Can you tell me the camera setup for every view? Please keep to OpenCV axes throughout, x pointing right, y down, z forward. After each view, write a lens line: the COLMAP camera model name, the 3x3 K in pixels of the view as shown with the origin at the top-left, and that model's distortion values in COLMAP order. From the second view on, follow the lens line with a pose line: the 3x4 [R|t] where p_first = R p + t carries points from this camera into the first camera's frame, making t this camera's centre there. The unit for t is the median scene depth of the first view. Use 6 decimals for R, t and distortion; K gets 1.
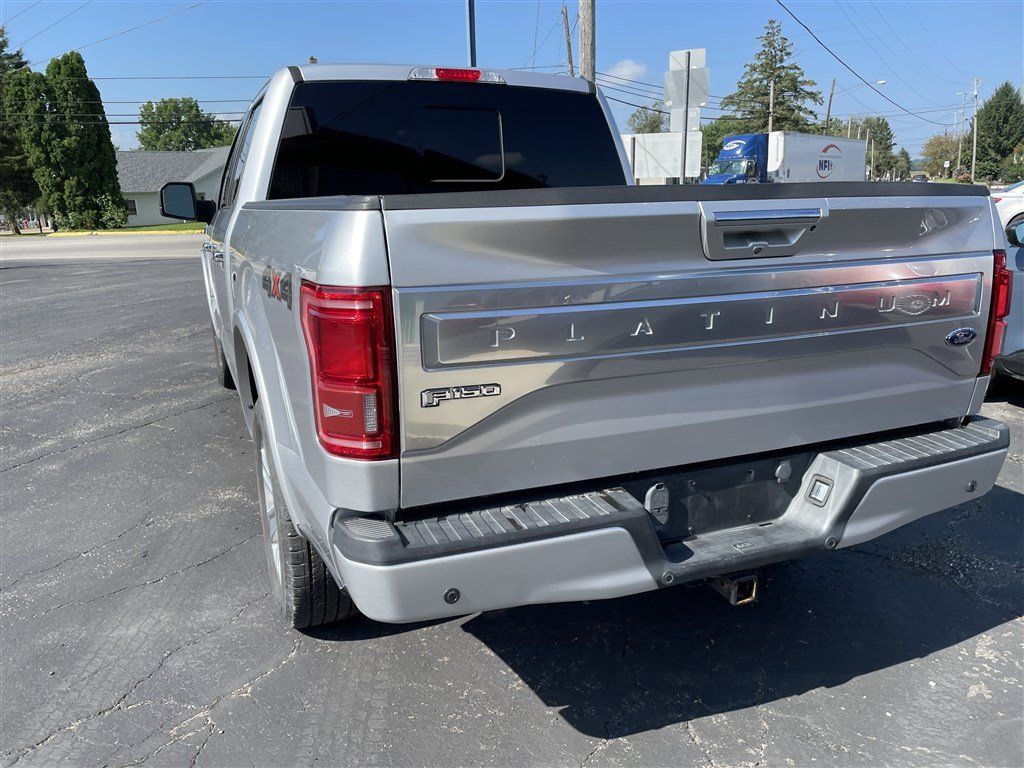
lens RADIAL K [[770.0, 0, 510.4], [0, 770.0, 392.8], [0, 0, 1]] dist [0.080812, -0.109504]
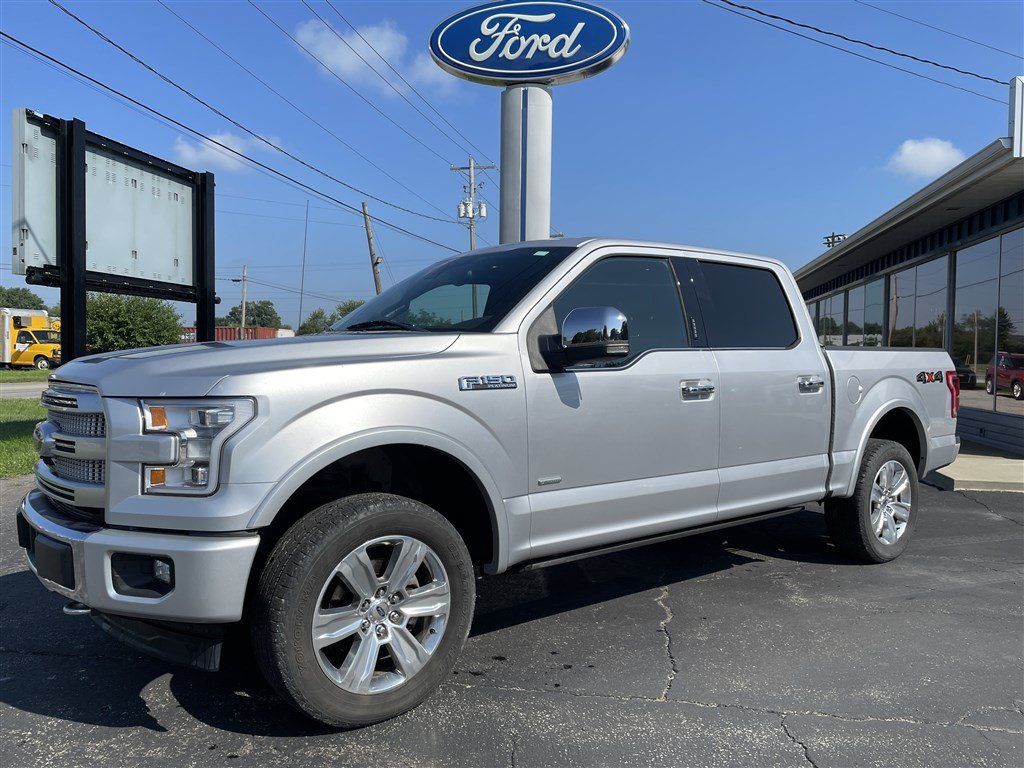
lens RADIAL K [[769.7, 0, 512.0], [0, 769.7, 384.0], [0, 0, 1]] dist [0.082814, -0.109005]
pose [[-0.269997, -0.012612, 0.962779, -1.133547], [0.235000, 0.968813, 0.078593, -0.300945], [-0.933743, 0.247473, -0.258612, 1.368581]]
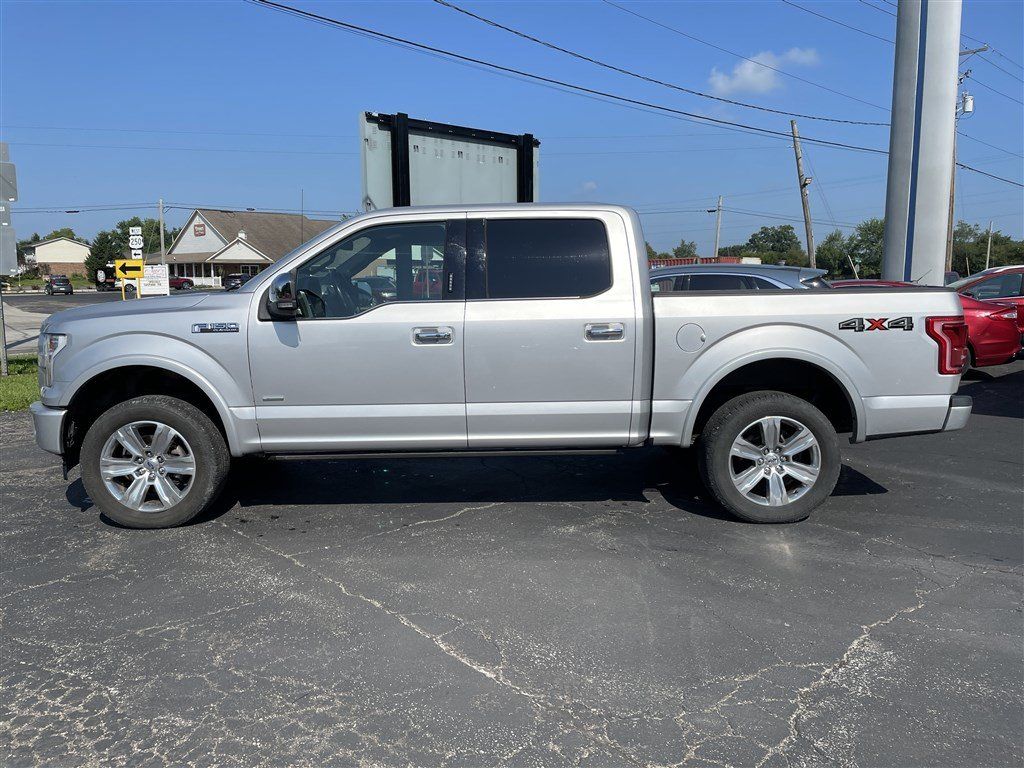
lens RADIAL K [[764.1, 0, 501.9], [0, 764.1, 391.0], [0, 0, 1]] dist [0.078667, -0.101840]
pose [[0.377940, -0.107975, 0.919512, -1.267454], [0.227746, 0.973500, 0.020706, -0.109252], [-0.897381, 0.201590, 0.392515, 0.498382]]
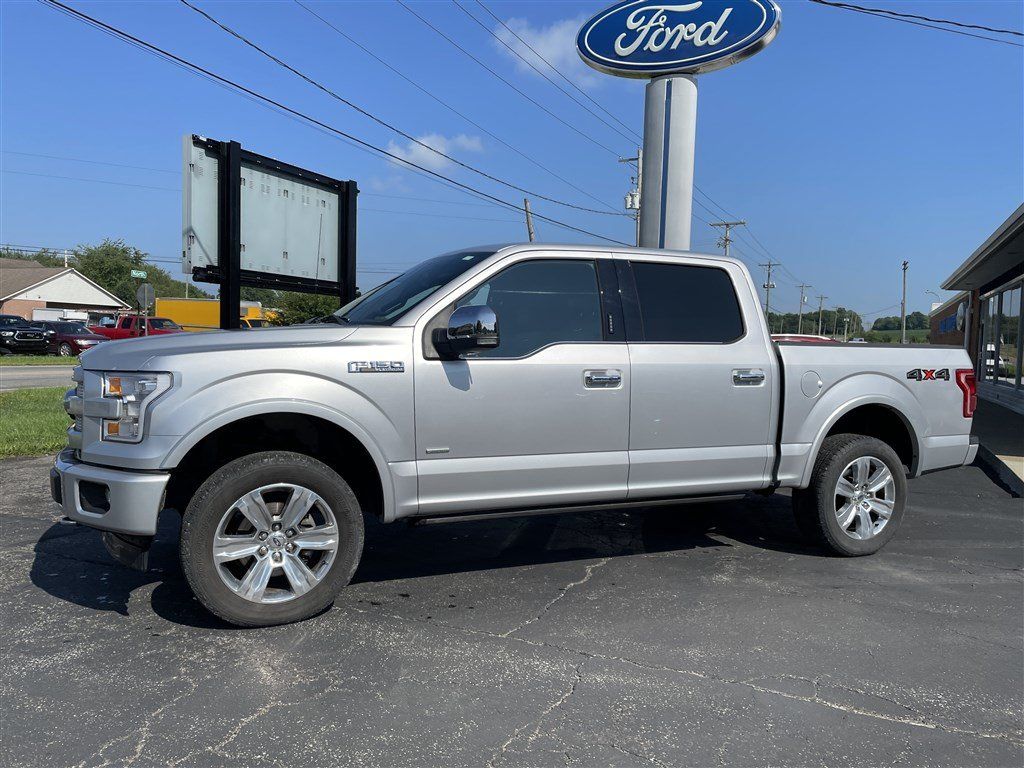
lens RADIAL K [[767.0, 0, 507.5], [0, 767.0, 386.3], [0, 0, 1]] dist [0.079010, -0.104420]
pose [[-0.024964, -0.031181, 0.999202, -1.310260], [0.223459, 0.974049, 0.035979, -0.231434], [-0.974394, 0.224178, -0.017348, 1.093155]]
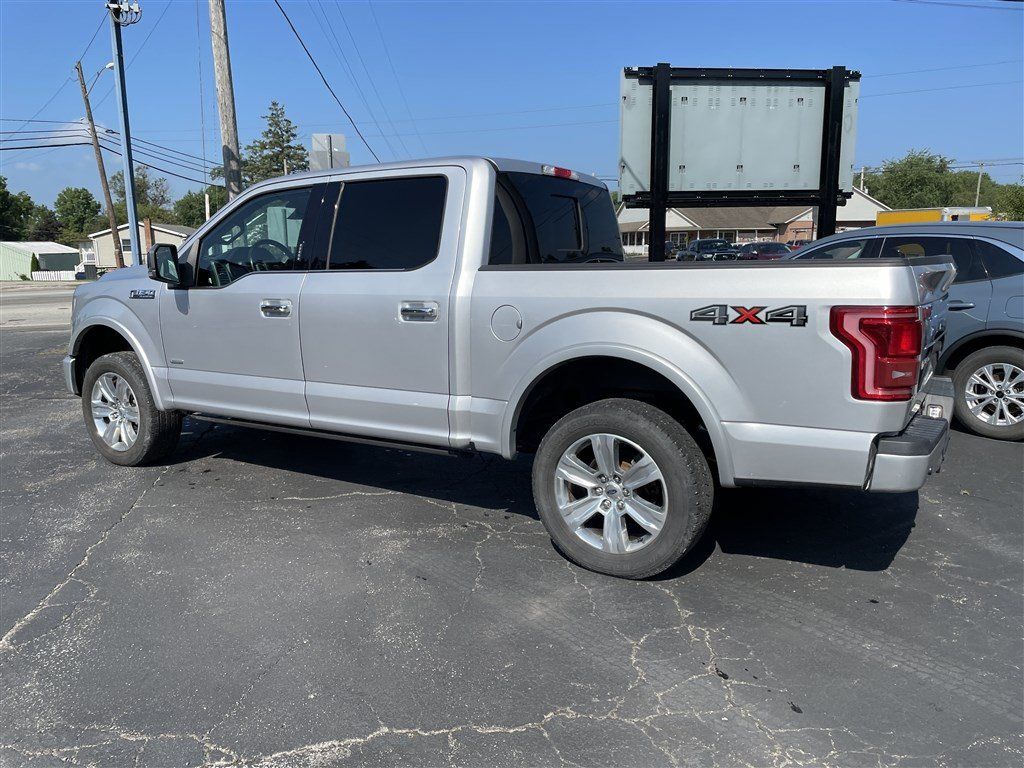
lens RADIAL K [[763.9, 0, 505.9], [0, 763.9, 395.0], [0, 0, 1]] dist [0.079997, -0.098028]
pose [[0.814943, -0.090519, 0.572428, -0.700111], [0.136222, 0.989973, -0.037388, 0.004917], [-0.563304, 0.108446, 0.819102, 0.010252]]
